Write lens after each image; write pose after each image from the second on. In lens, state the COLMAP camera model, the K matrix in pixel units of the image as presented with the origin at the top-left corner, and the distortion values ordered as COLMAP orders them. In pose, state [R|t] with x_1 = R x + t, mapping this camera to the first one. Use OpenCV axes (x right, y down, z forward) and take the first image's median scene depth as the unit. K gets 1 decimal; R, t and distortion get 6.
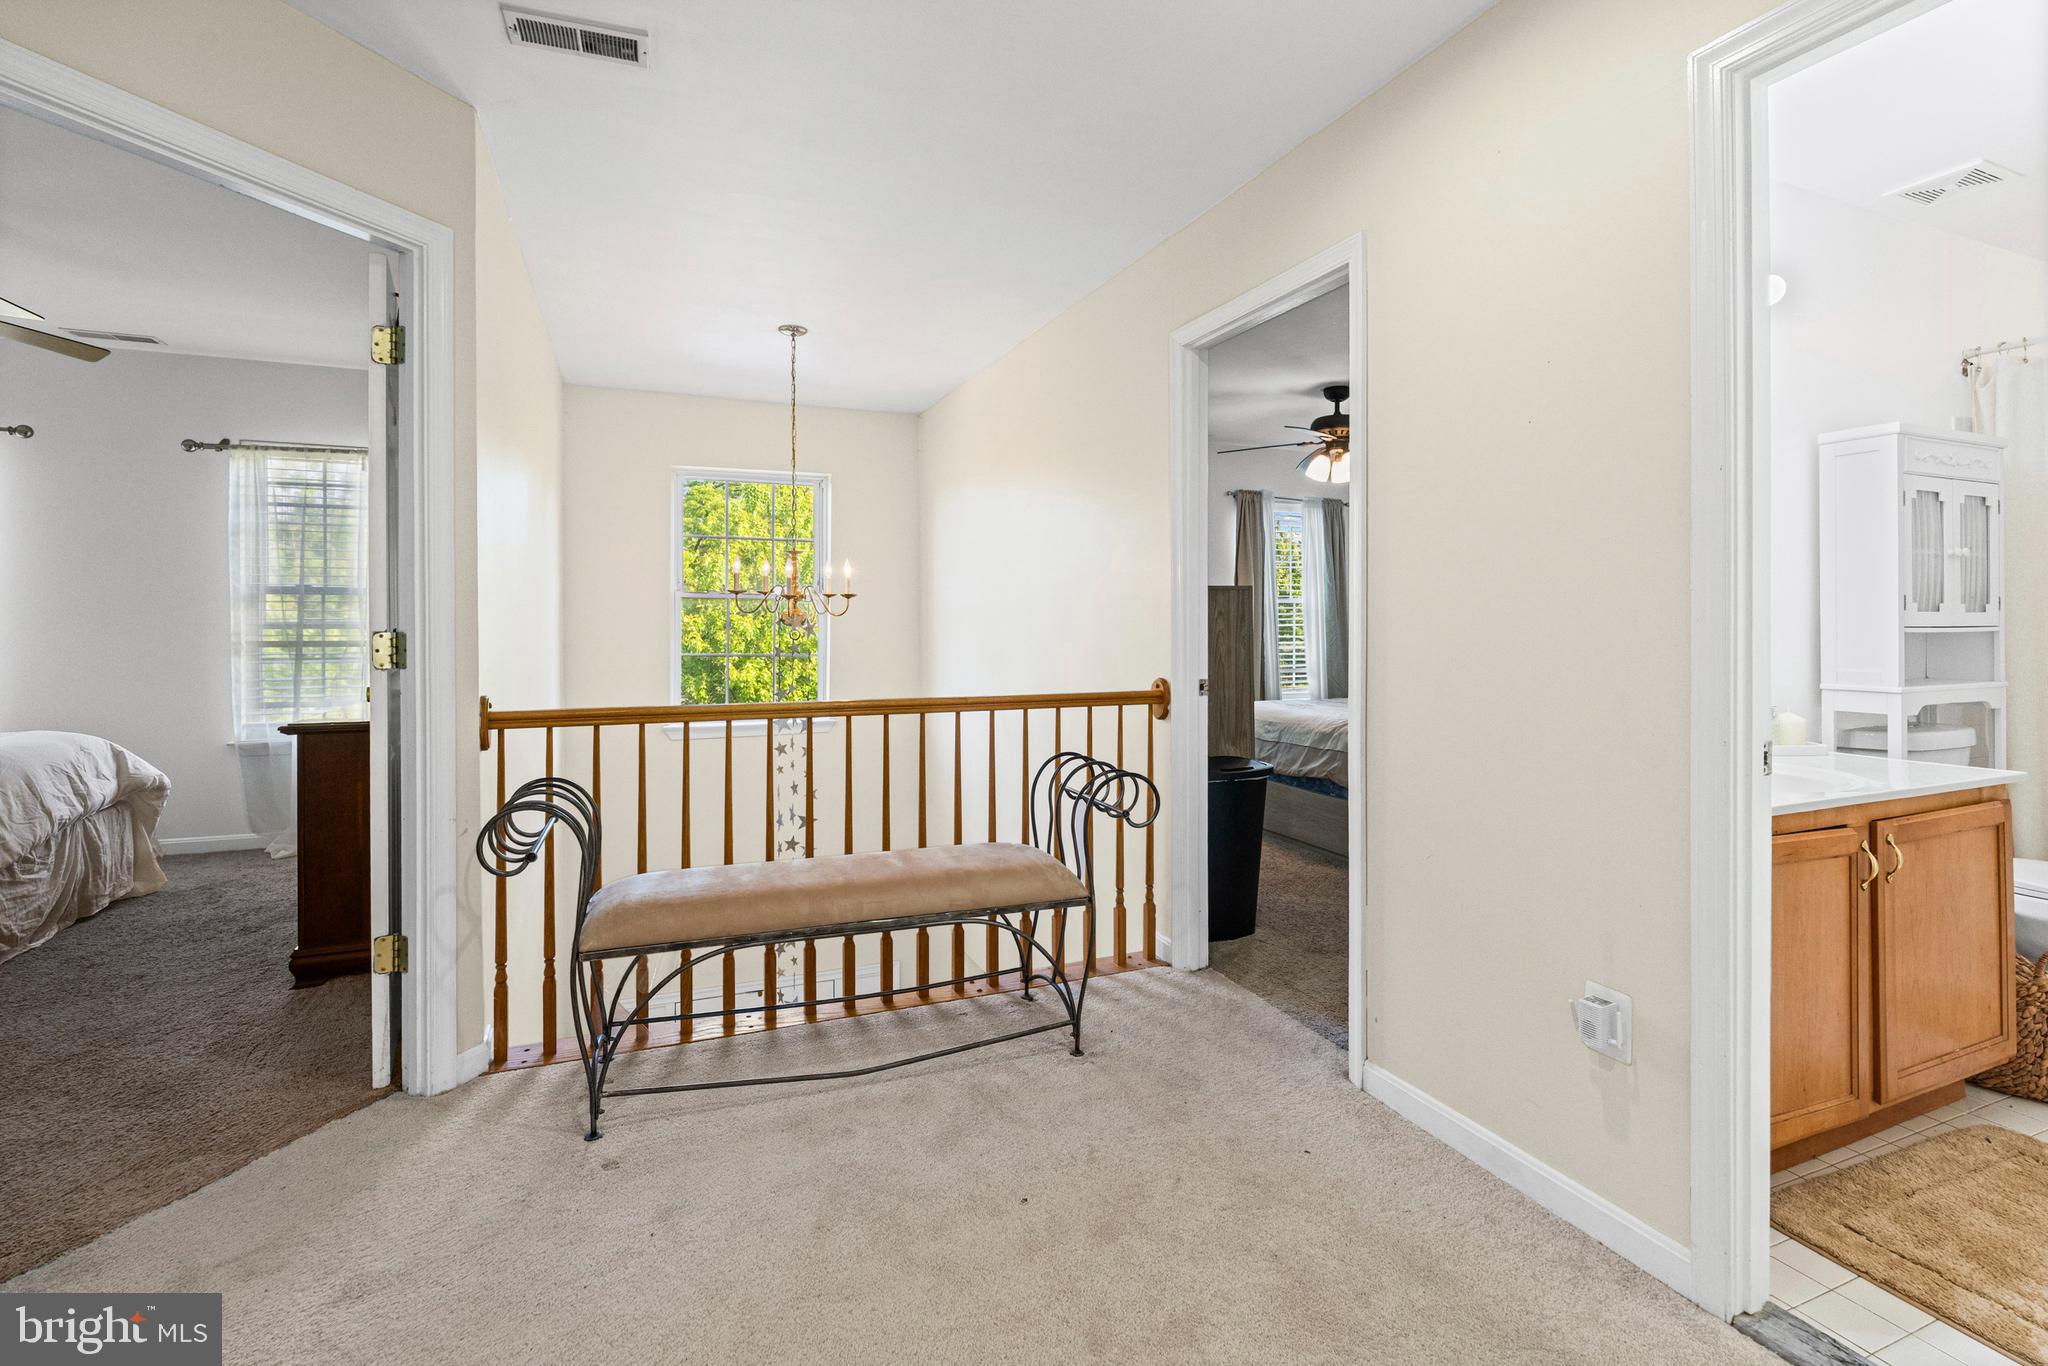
lens RADIAL K [[933.4, 0, 1014.4], [0, 933.4, 635.7], [0, 0, 1]] dist [-0.009834, 0.001649]
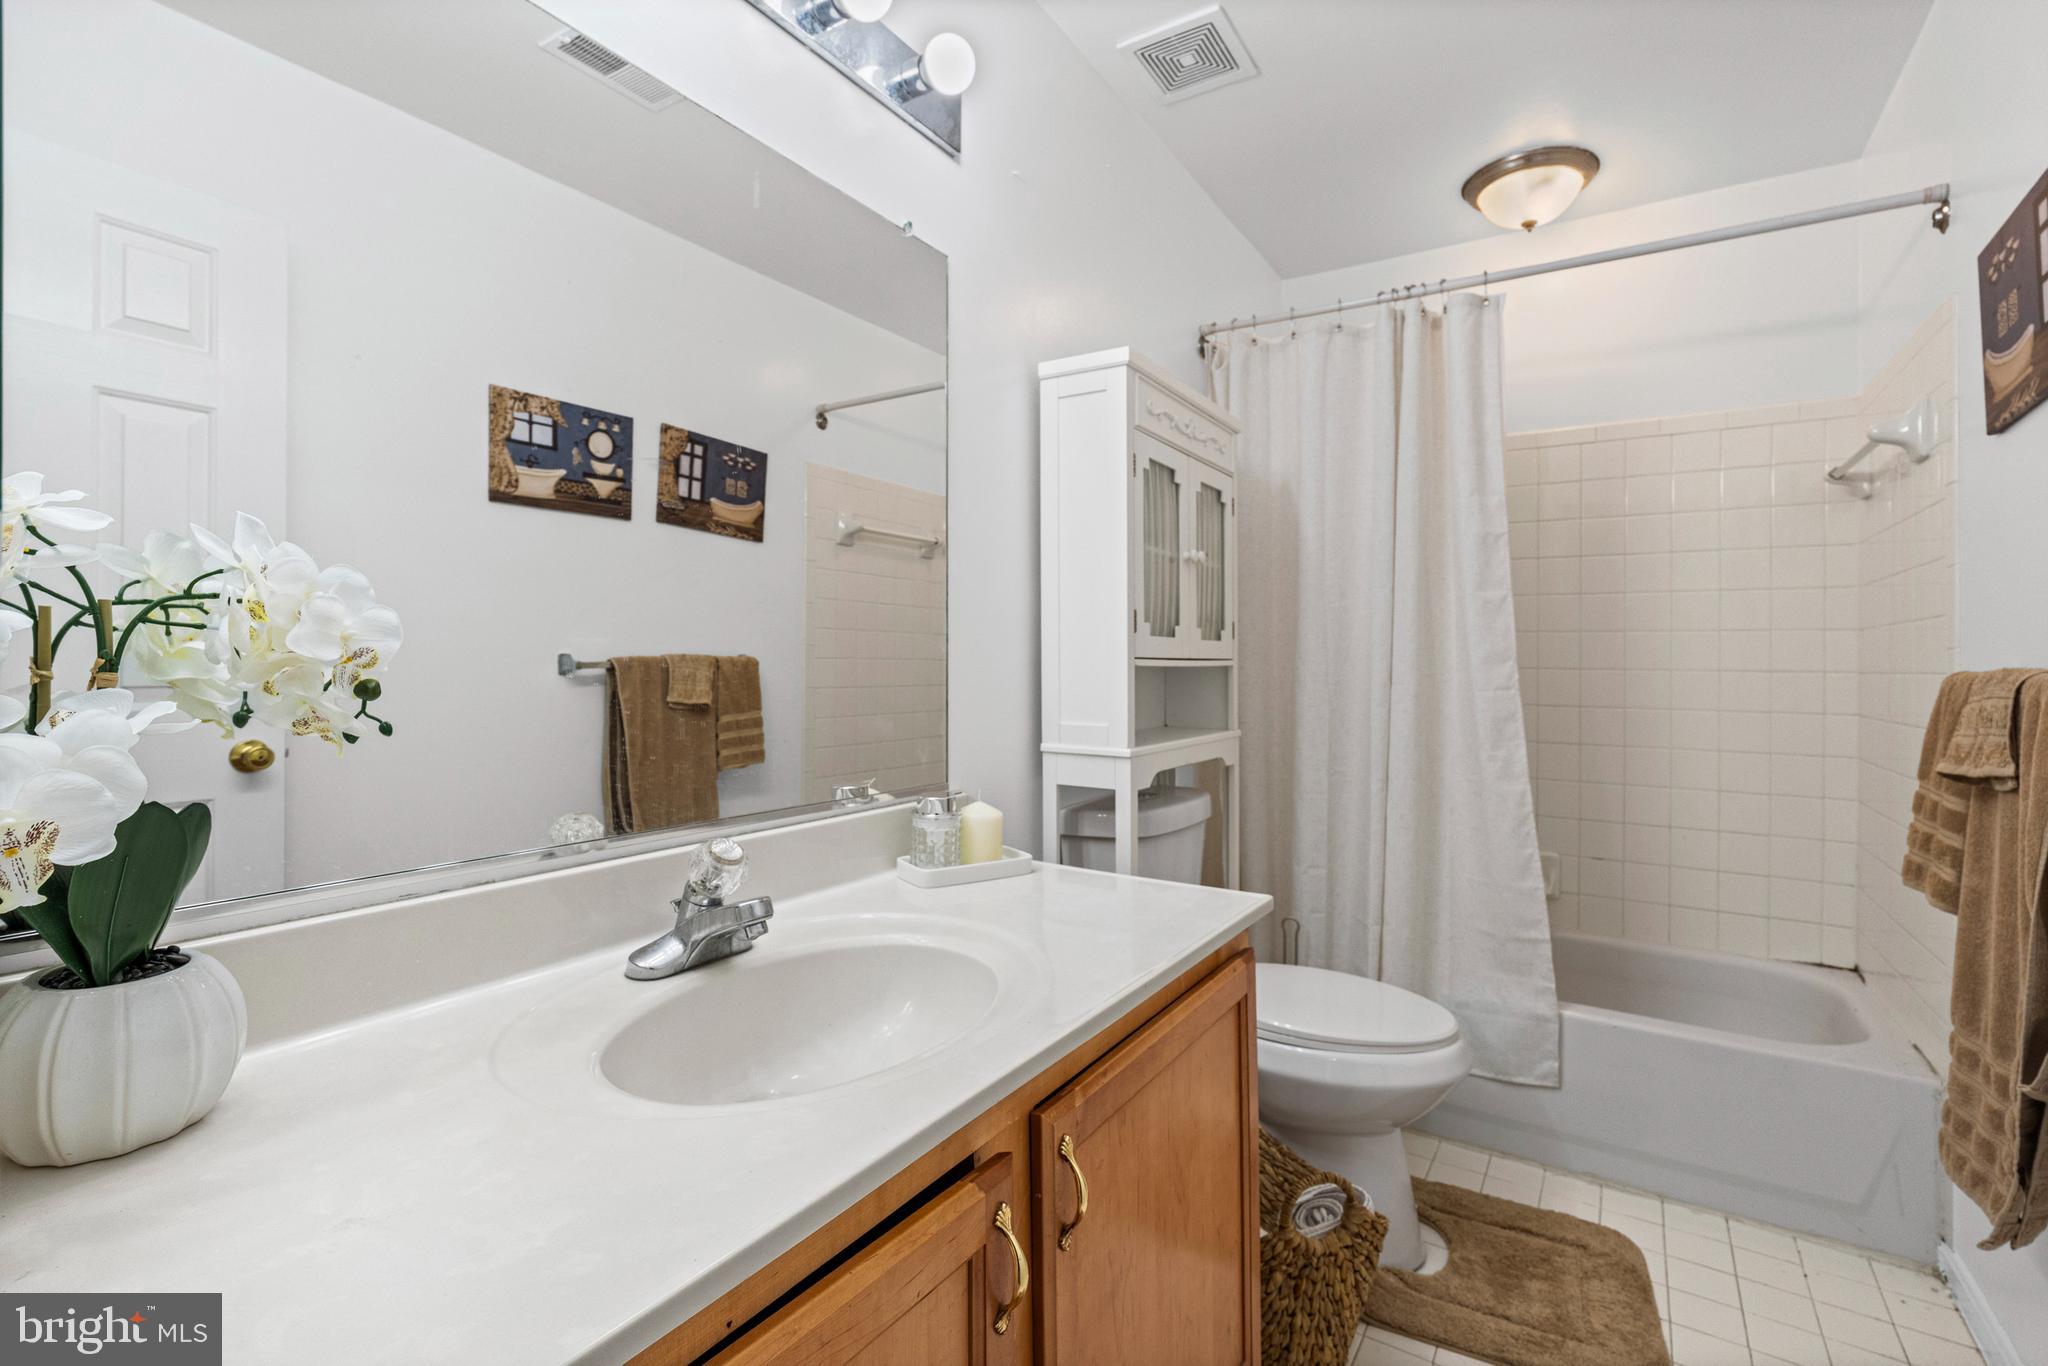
lens RADIAL K [[933.4, 0, 1029.0], [0, 933.4, 670.4], [0, 0, 1]] dist [-0.009834, 0.001649]
pose [[0.818428, 0.004177, 0.574594, 0.688354], [-0.001170, 0.999984, -0.005602, 0.004751], [-0.574608, 0.003913, 0.818419, 0.663549]]
